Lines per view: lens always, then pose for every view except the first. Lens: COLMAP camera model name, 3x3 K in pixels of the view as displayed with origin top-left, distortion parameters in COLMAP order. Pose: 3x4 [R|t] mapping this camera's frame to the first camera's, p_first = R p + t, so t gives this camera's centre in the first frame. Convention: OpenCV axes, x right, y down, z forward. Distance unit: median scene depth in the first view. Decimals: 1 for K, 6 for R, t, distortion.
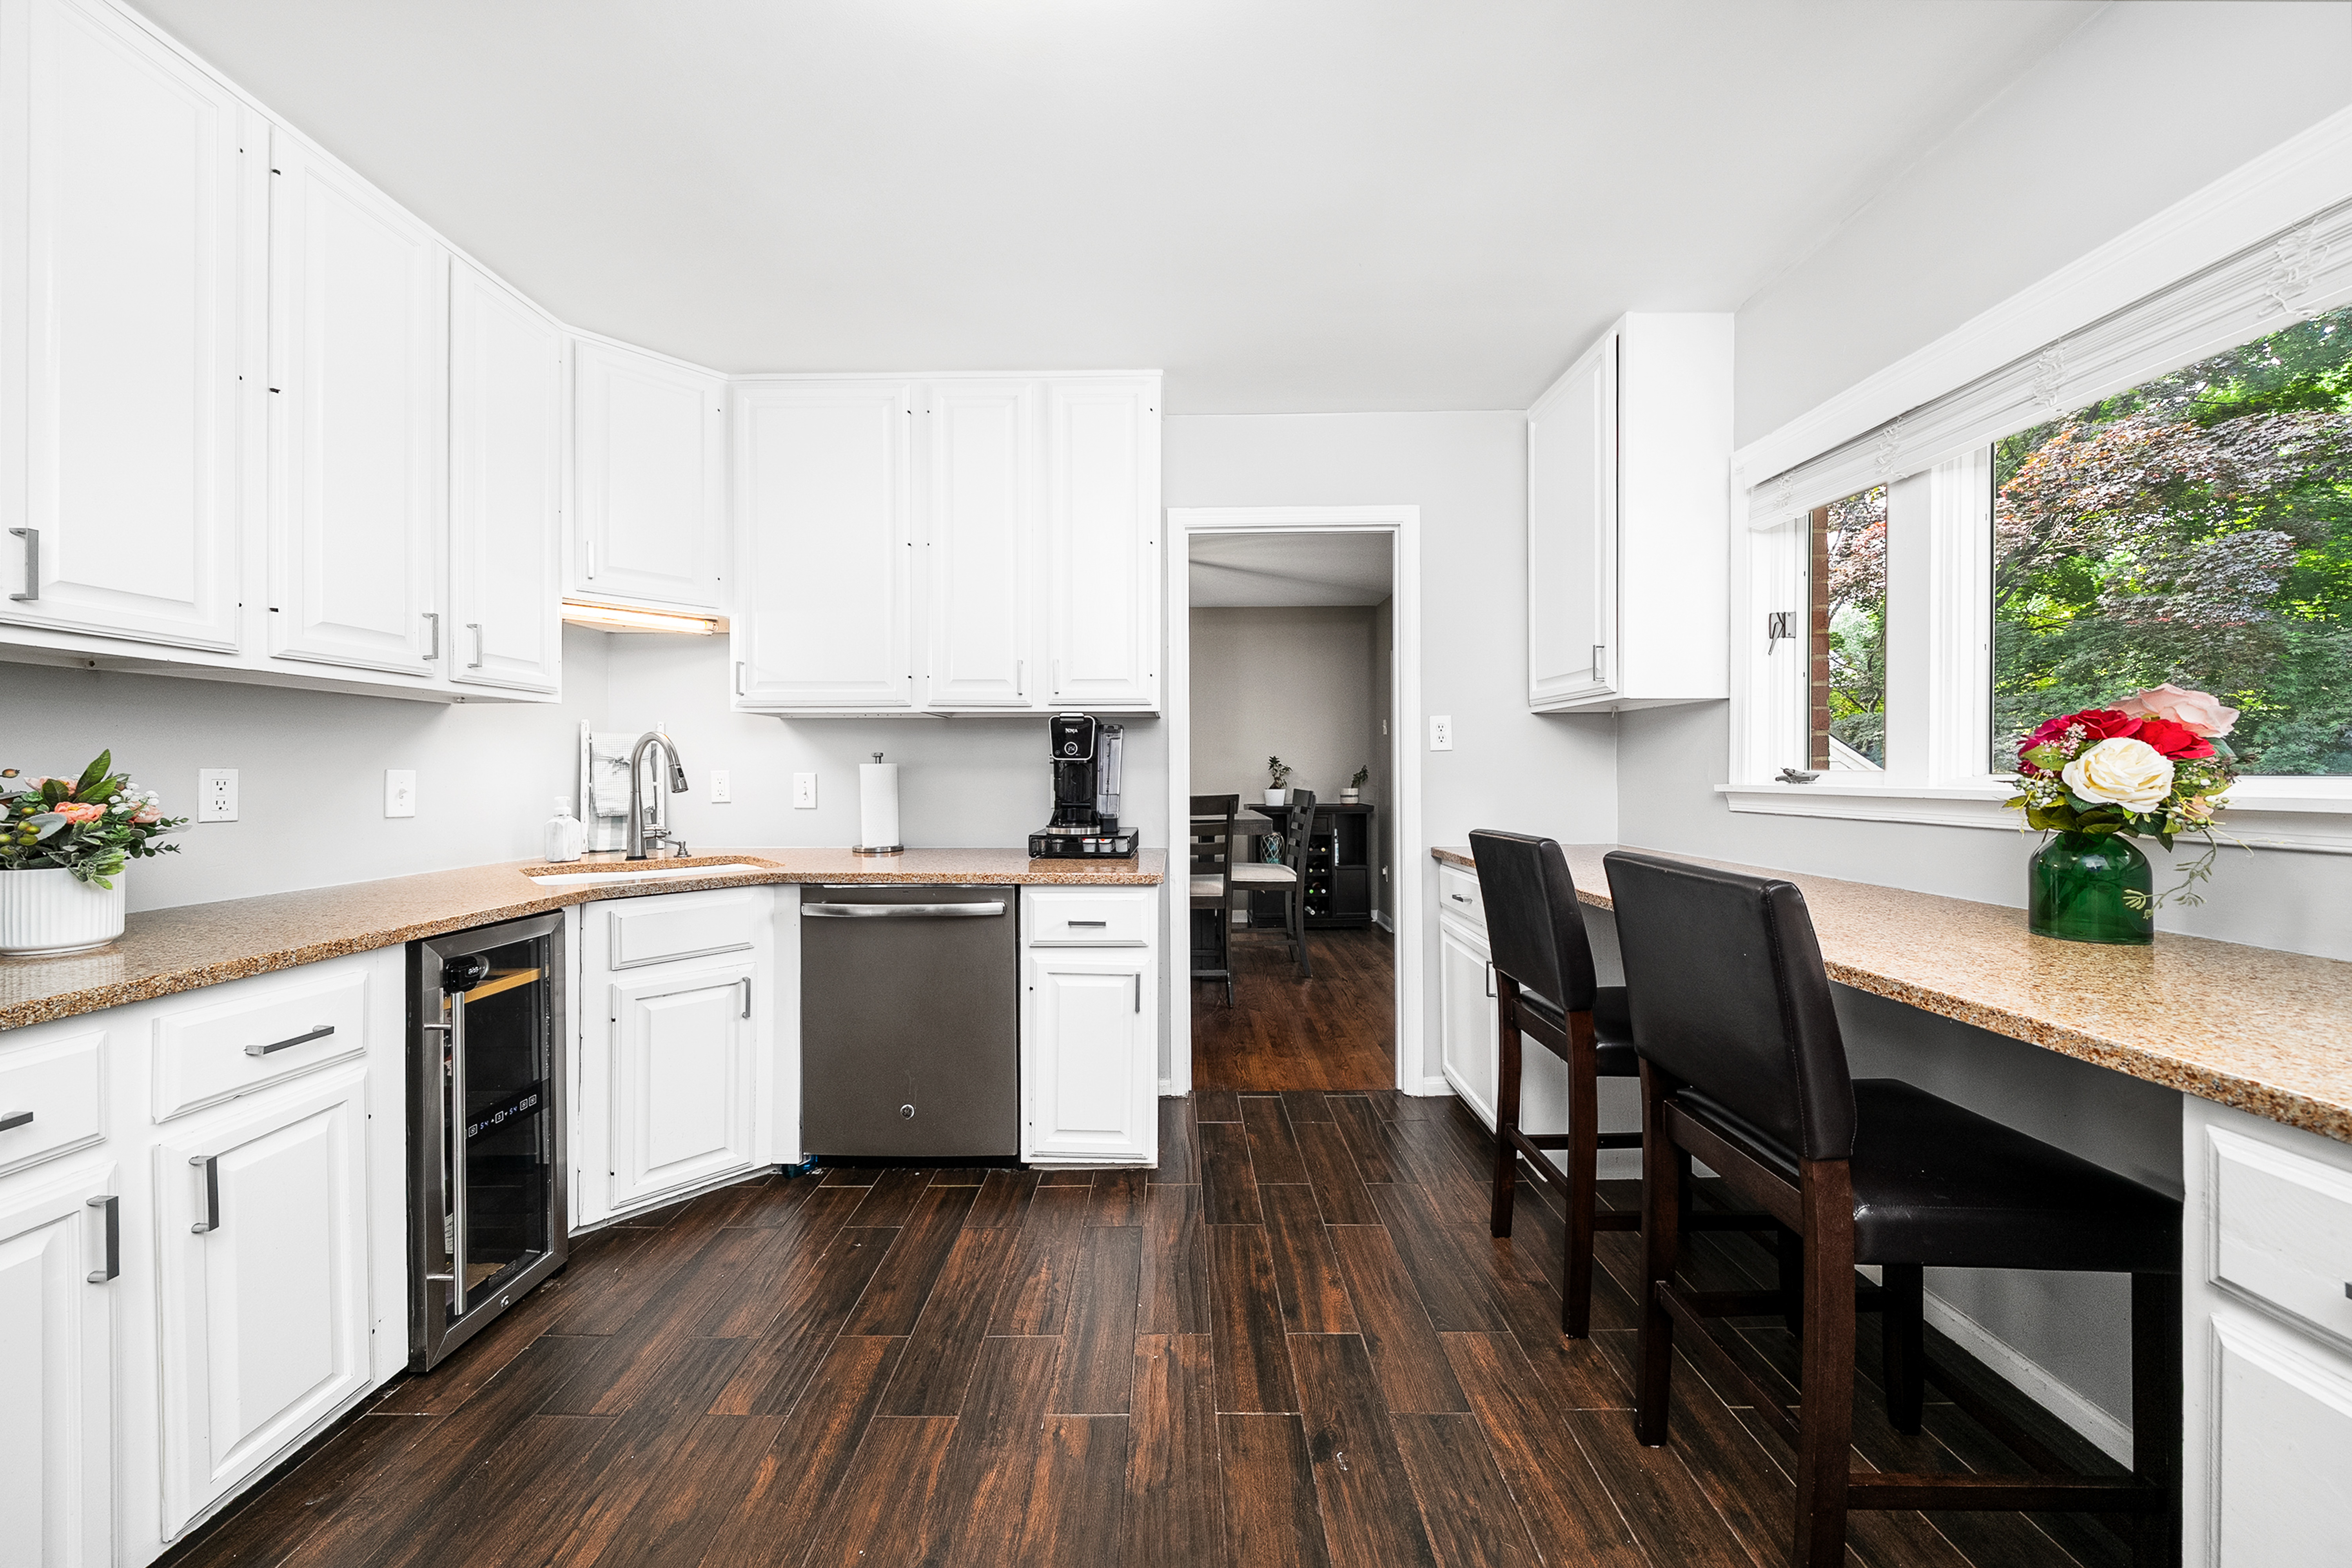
lens RADIAL K [[812.3, 0, 1178.1], [0, 812.3, 773.1], [0, 0, 1]] dist [-0.003717, -0.000119]
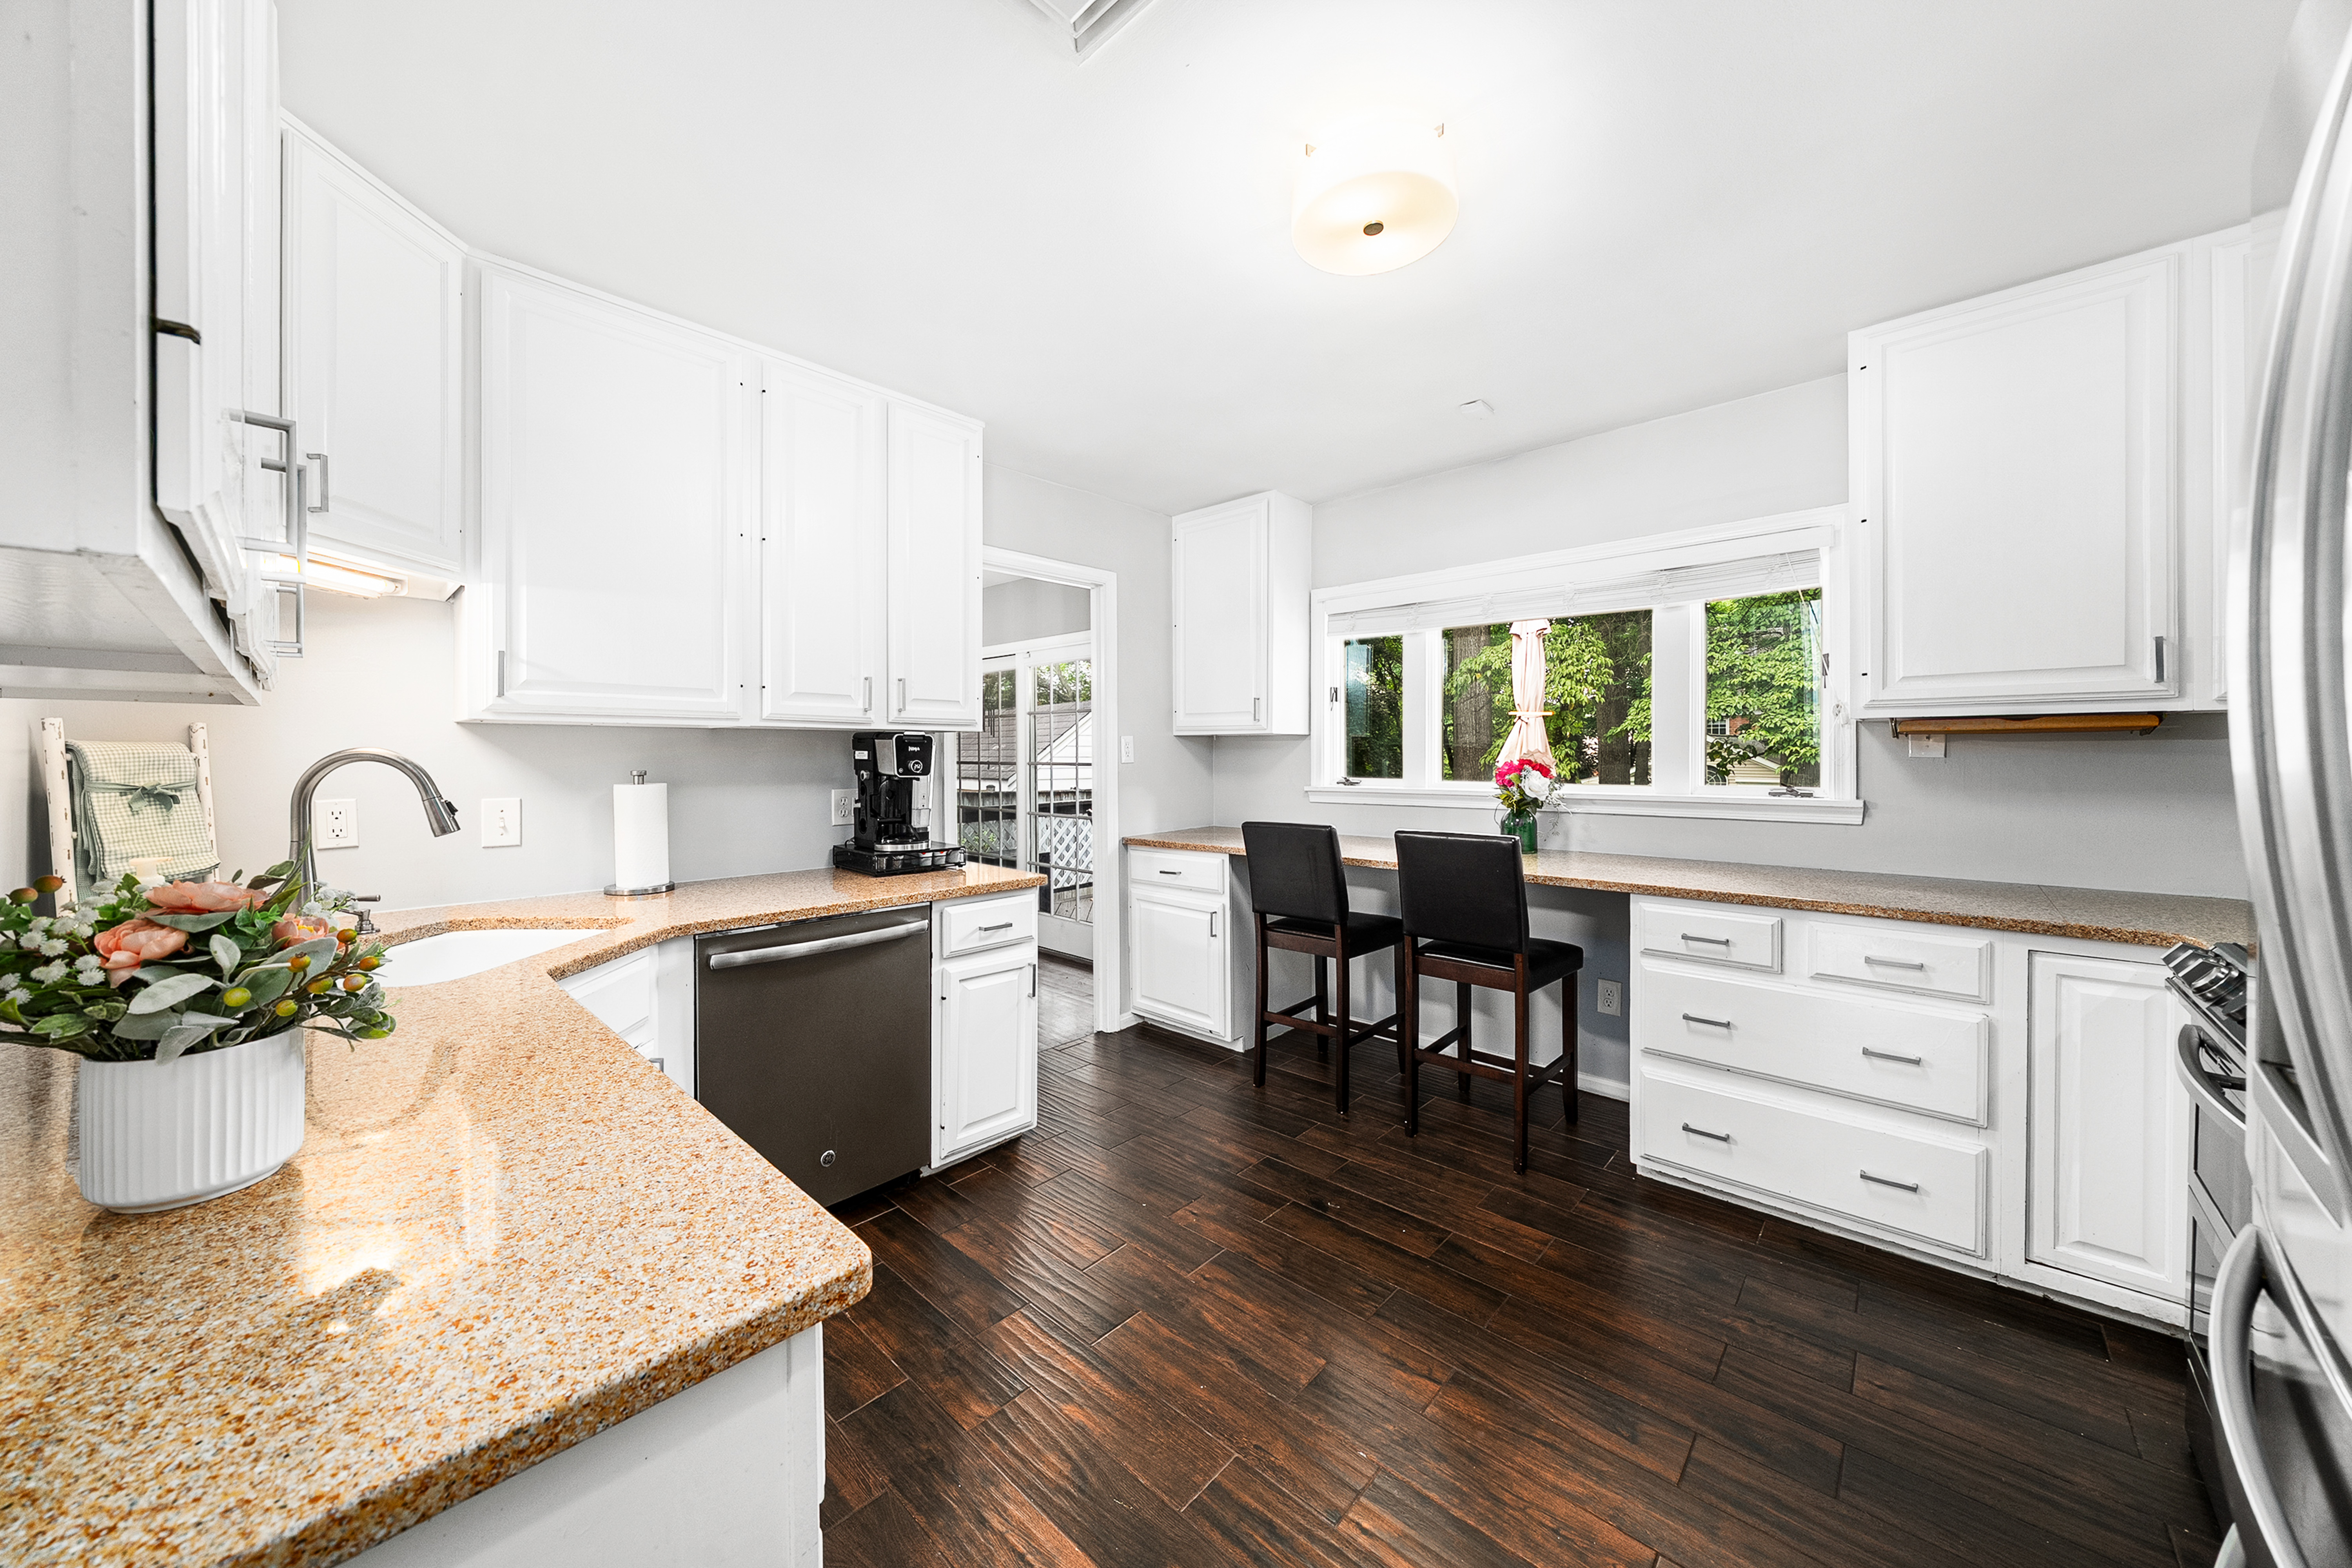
lens RADIAL K [[812.3, 0, 1190.1], [0, 812.3, 760.6], [0, 0, 1]] dist [-0.003717, -0.000119]
pose [[0.668285, -0.001975, 0.743902, -0.745871], [0.003723, 0.999993, -0.000690, -0.039929], [-0.743896, 0.003231, 0.668288, 0.060612]]
